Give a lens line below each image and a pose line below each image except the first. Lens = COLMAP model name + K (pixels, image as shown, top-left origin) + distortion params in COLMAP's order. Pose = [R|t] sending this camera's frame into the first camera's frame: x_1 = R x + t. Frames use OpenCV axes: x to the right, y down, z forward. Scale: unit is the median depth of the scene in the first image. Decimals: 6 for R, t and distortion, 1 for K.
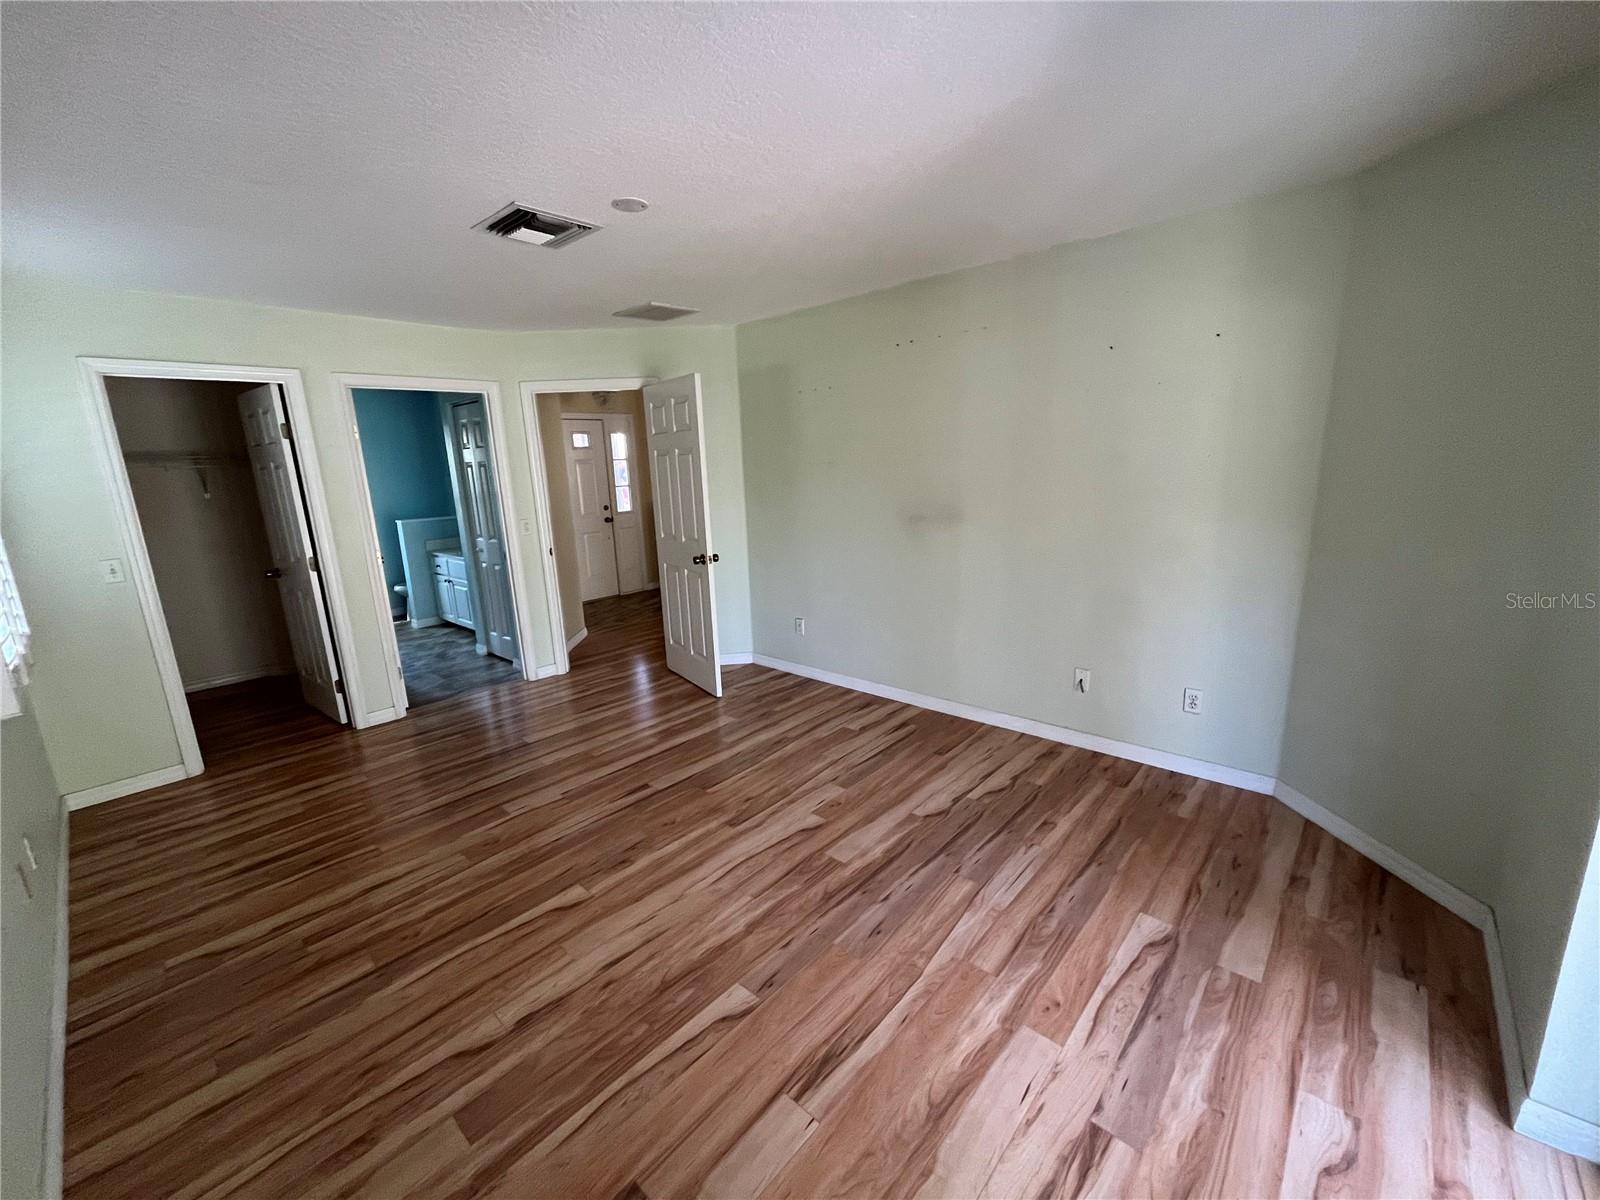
lens RADIAL K [[643.9, 0, 800.0], [0, 643.9, 600.0], [0, 0, 1]] dist [0.001002, 0.000117]
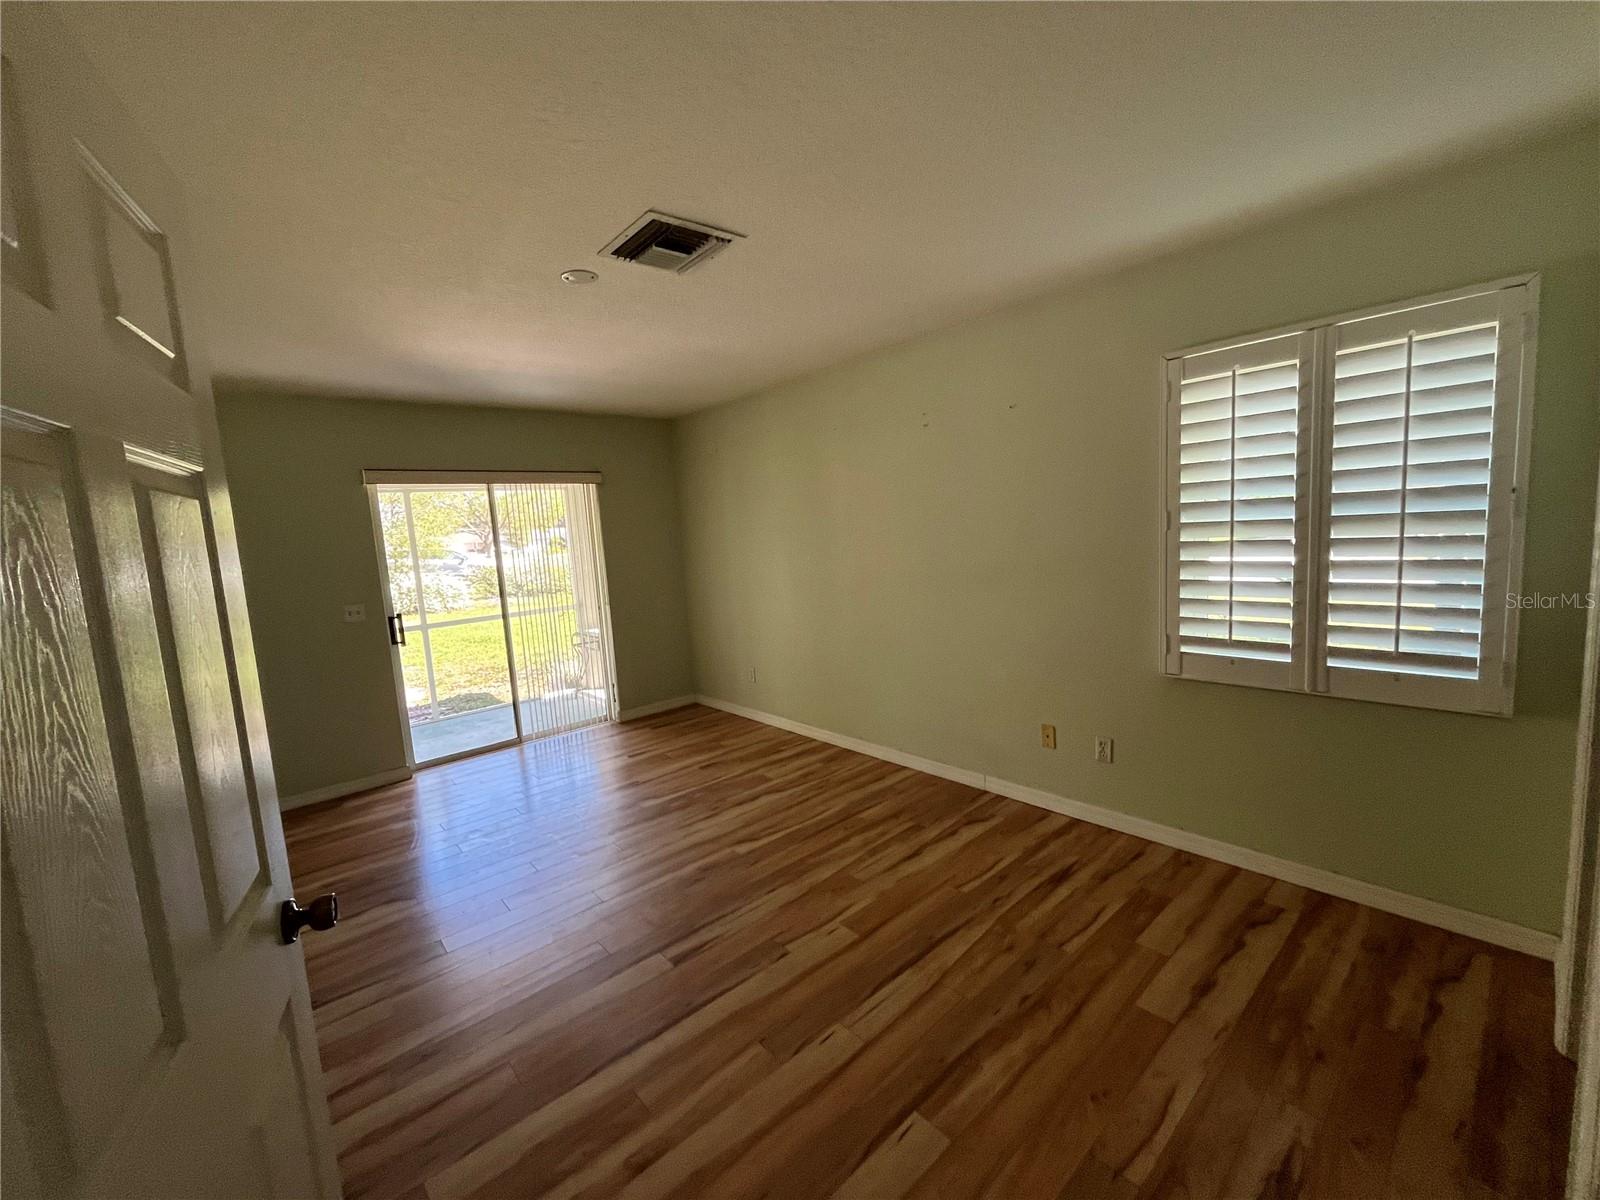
lens RADIAL K [[643.9, 0, 800.0], [0, 643.9, 600.0], [0, 0, 1]] dist [0.001002, 0.000117]
pose [[-0.988142, 0.090454, 0.124070, -0.637292], [0.126138, 0.938965, 0.320053, -0.386592], [-0.087548, 0.331908, -0.939240, 1.944170]]
